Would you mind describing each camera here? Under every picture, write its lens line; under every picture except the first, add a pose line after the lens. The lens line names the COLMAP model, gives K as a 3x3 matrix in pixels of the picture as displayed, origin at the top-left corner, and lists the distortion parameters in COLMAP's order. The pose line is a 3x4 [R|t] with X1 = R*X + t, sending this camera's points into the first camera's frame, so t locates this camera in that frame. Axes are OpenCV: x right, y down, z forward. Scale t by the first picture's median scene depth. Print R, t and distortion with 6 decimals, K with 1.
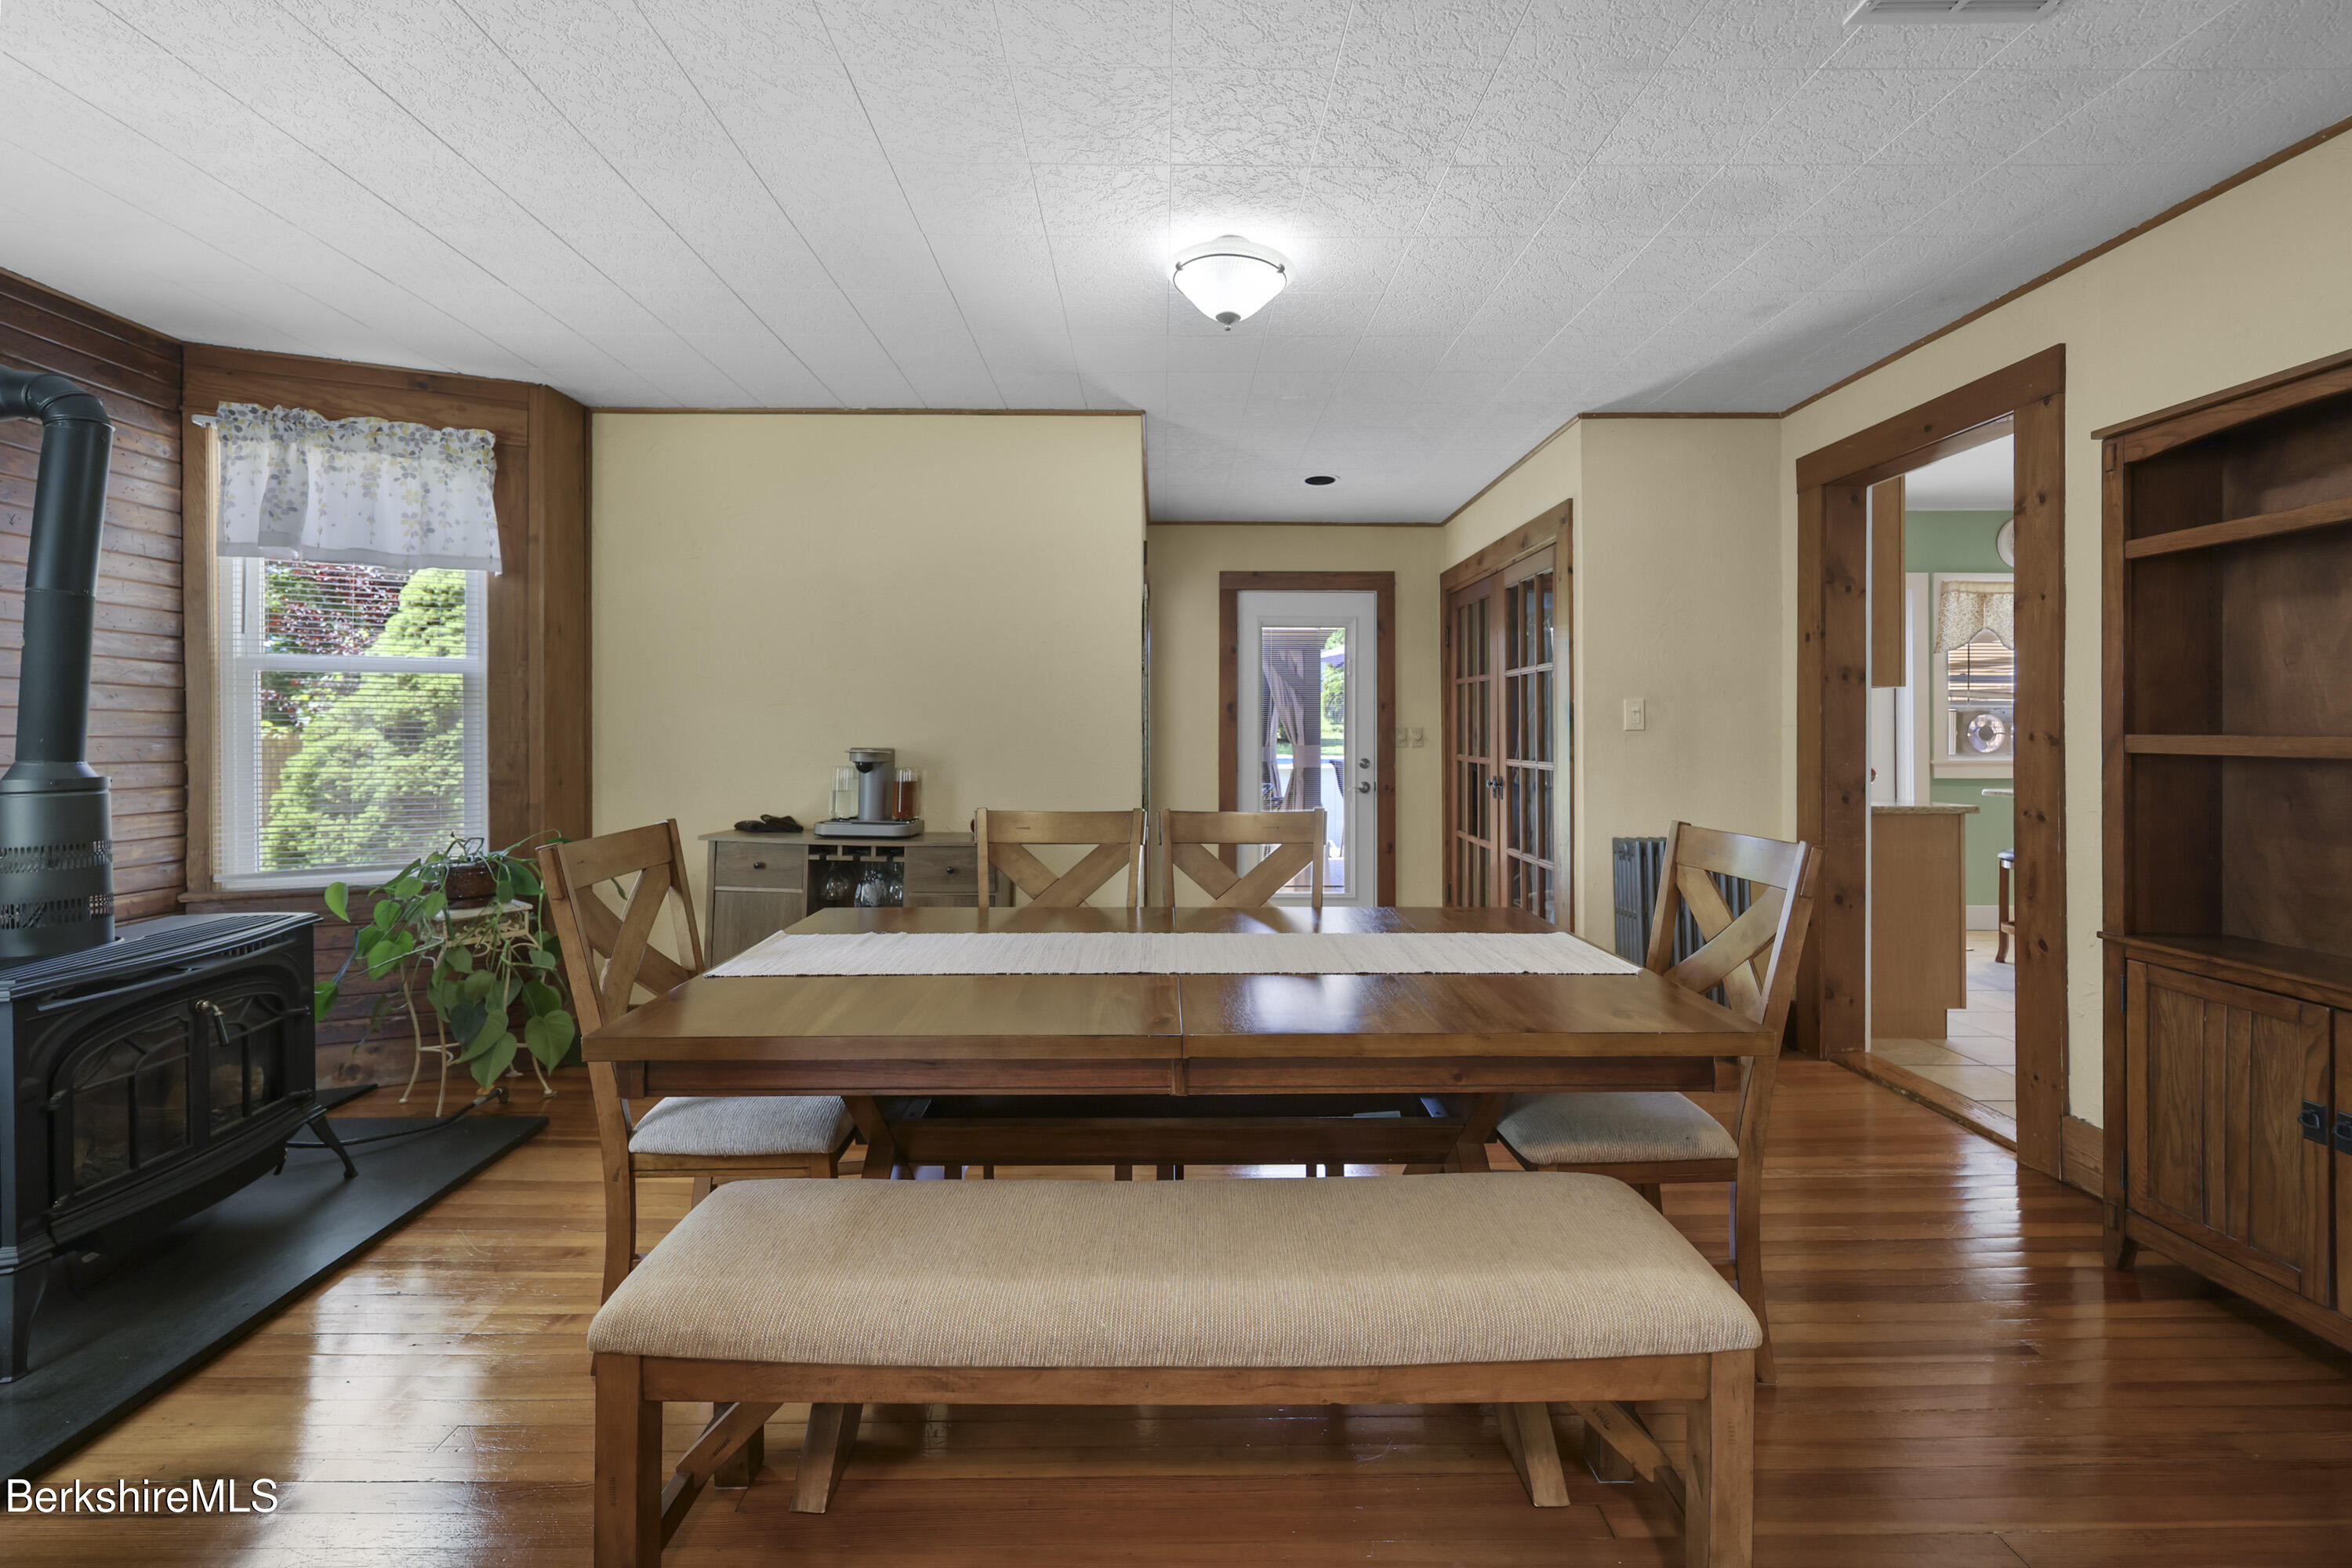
lens RADIAL K [[951.0, 0, 1170.1], [0, 951.0, 737.9], [0, 0, 1]] dist [0.000191, -0.000008]
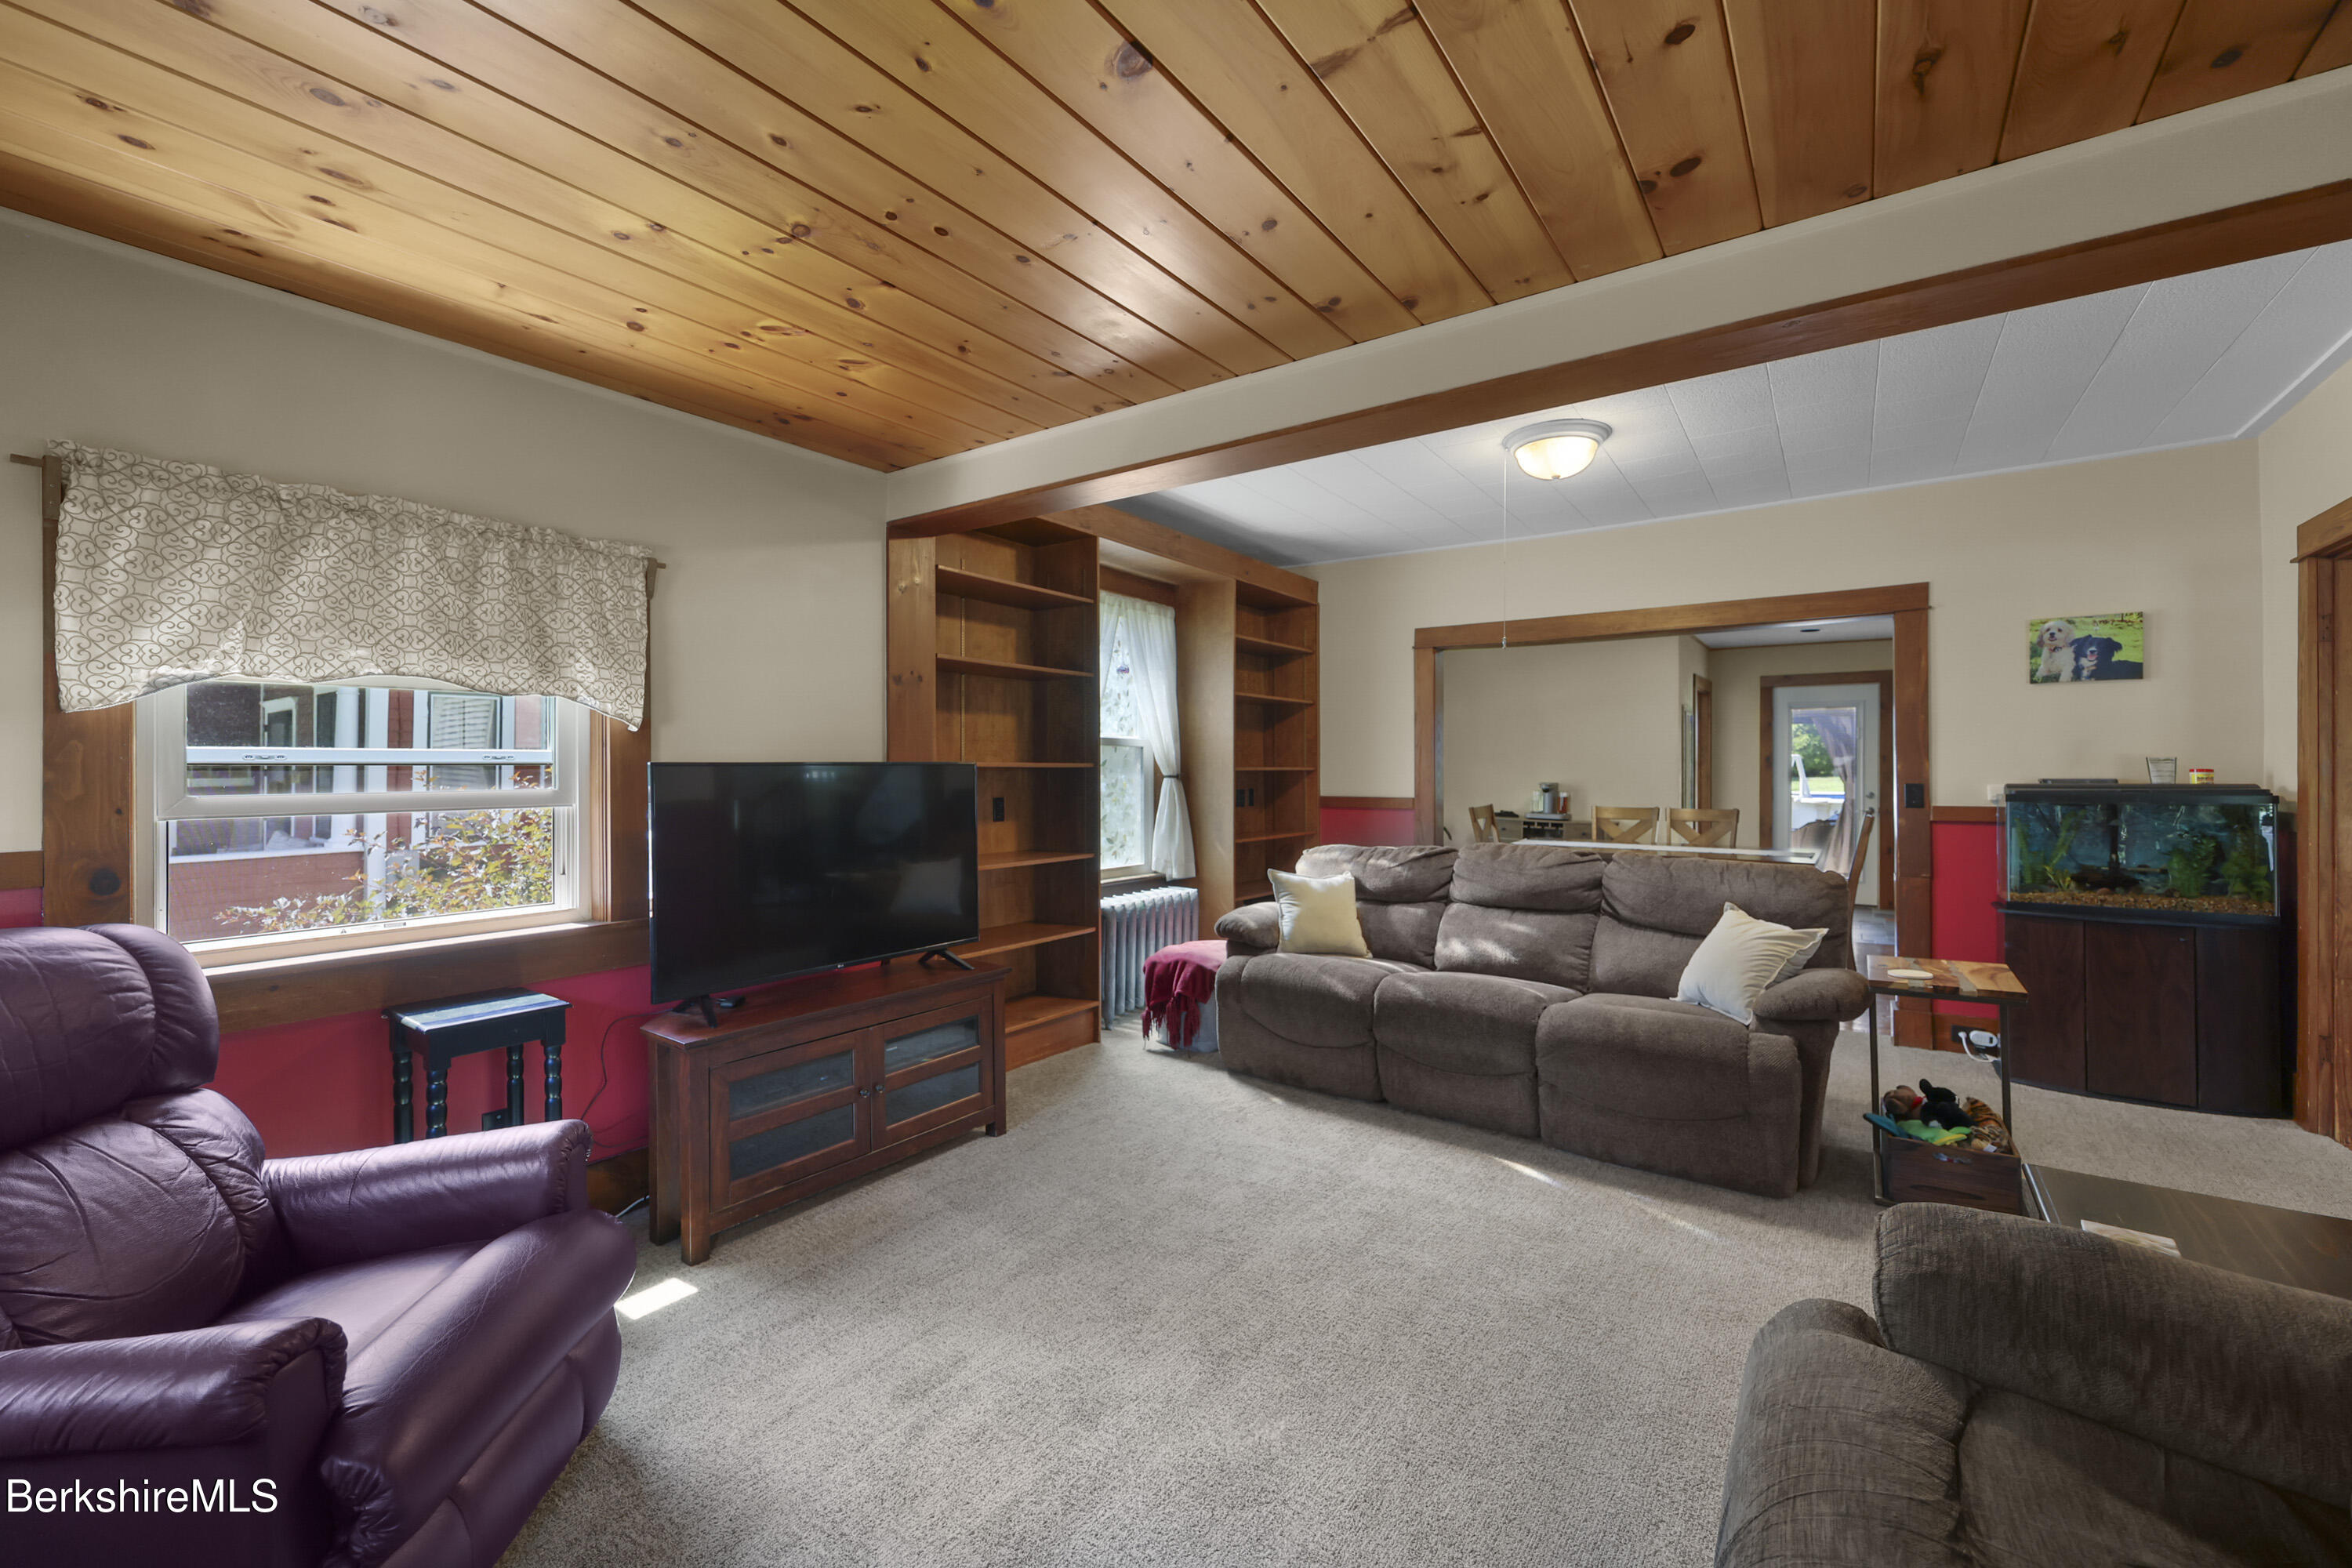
lens RADIAL K [[948.9, 0, 1181.4], [0, 948.9, 767.6], [0, 0, 1]] dist [-0.000582, -0.000066]
pose [[0.803611, -0.000487, -0.595154, 0.252338], [-0.000656, 0.999998, -0.001703, -0.016038], [0.595154, 0.001759, 0.803610, -1.016632]]
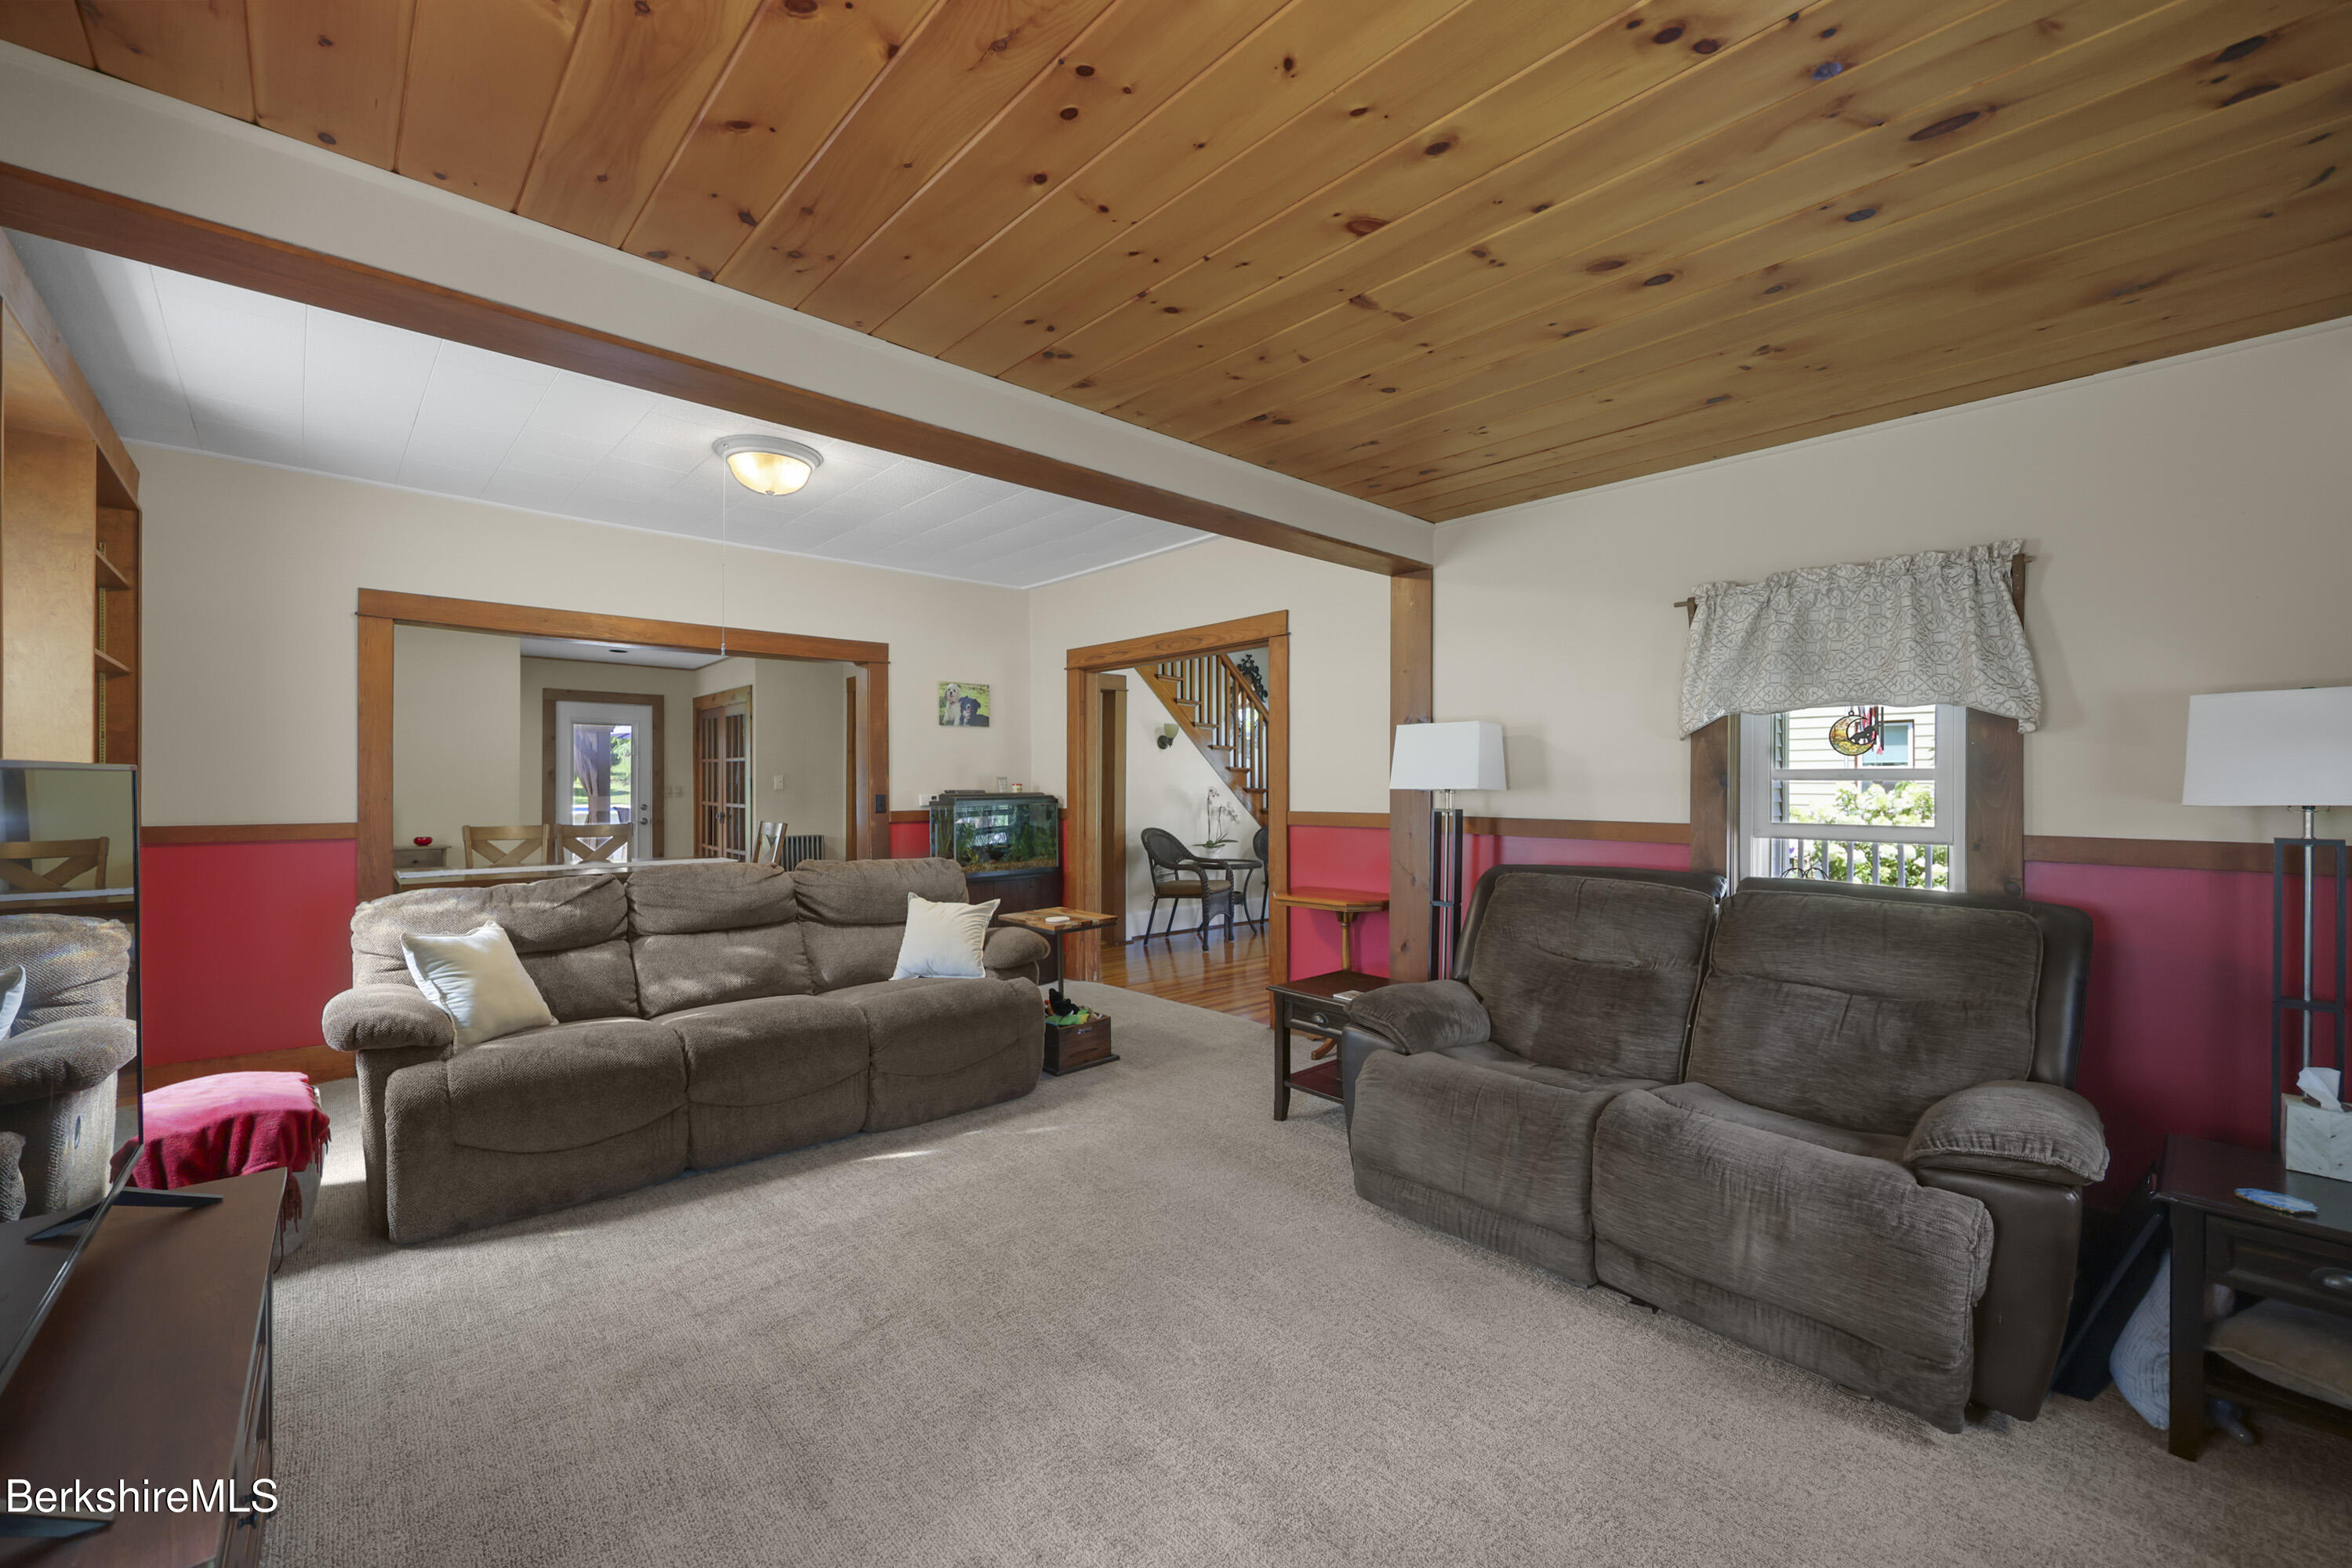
lens RADIAL K [[956.0, 0, 1179.8], [0, 956.0, 779.9], [0, 0, 1]] dist [0.000253, -0.000057]
pose [[0.750121, 0.004806, 0.661283, -0.232136], [-0.001488, 0.999983, -0.005580, -0.015089], [-0.661299, 0.003202, 0.750116, -1.023044]]
